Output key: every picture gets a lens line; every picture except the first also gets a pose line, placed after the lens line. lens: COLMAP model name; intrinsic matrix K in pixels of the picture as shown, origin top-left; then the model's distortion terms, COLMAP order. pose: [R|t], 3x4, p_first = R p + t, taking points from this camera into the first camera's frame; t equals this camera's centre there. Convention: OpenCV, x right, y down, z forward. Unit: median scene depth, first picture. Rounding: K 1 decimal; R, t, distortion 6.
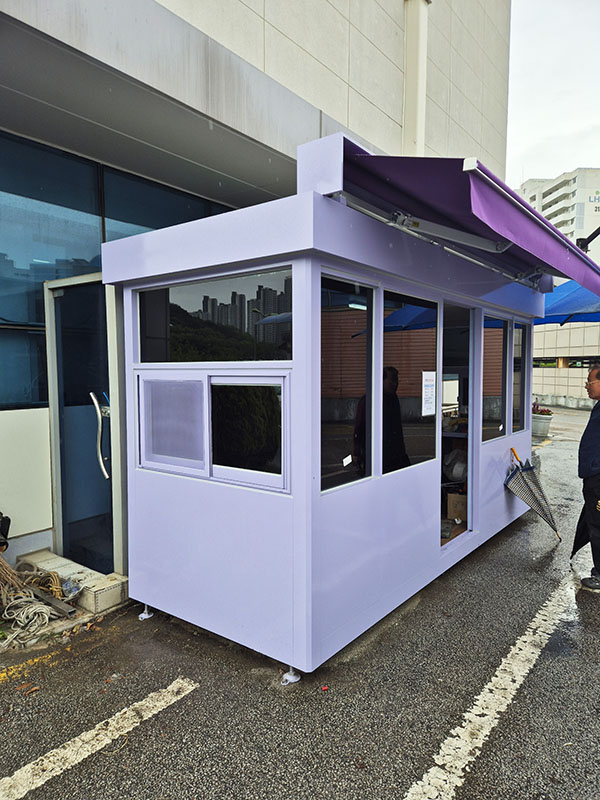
lens RADIAL K [[536.7, 0, 302.8], [0, 536.7, 399.1], [0, 0, 1]] dist [0.024139, -0.017081]
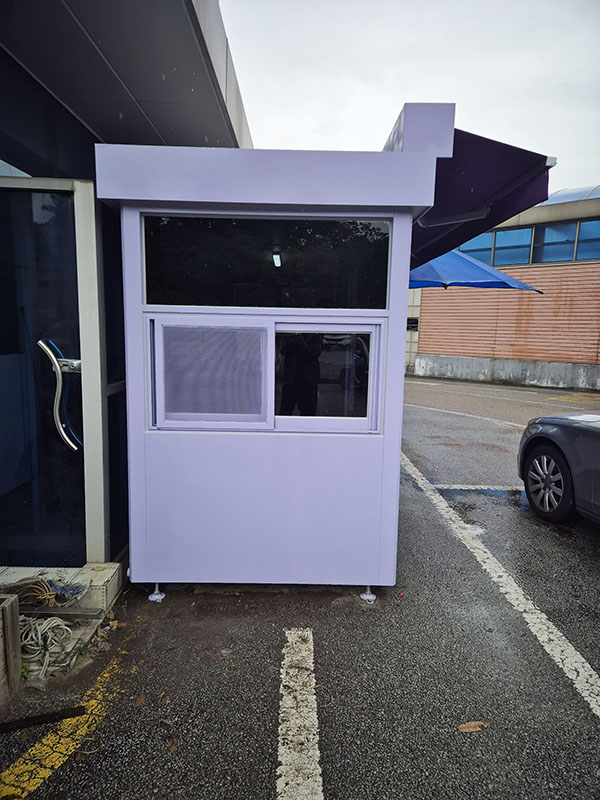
lens RADIAL K [[536.7, 0, 302.4], [0, 536.7, 403.6], [0, 0, 1]] dist [0.024139, -0.017081]
pose [[0.791200, -0.070960, 0.607427, -0.709772], [0.010995, 0.994735, 0.101885, 0.002804], [-0.611459, -0.073933, 0.787814, 0.214850]]
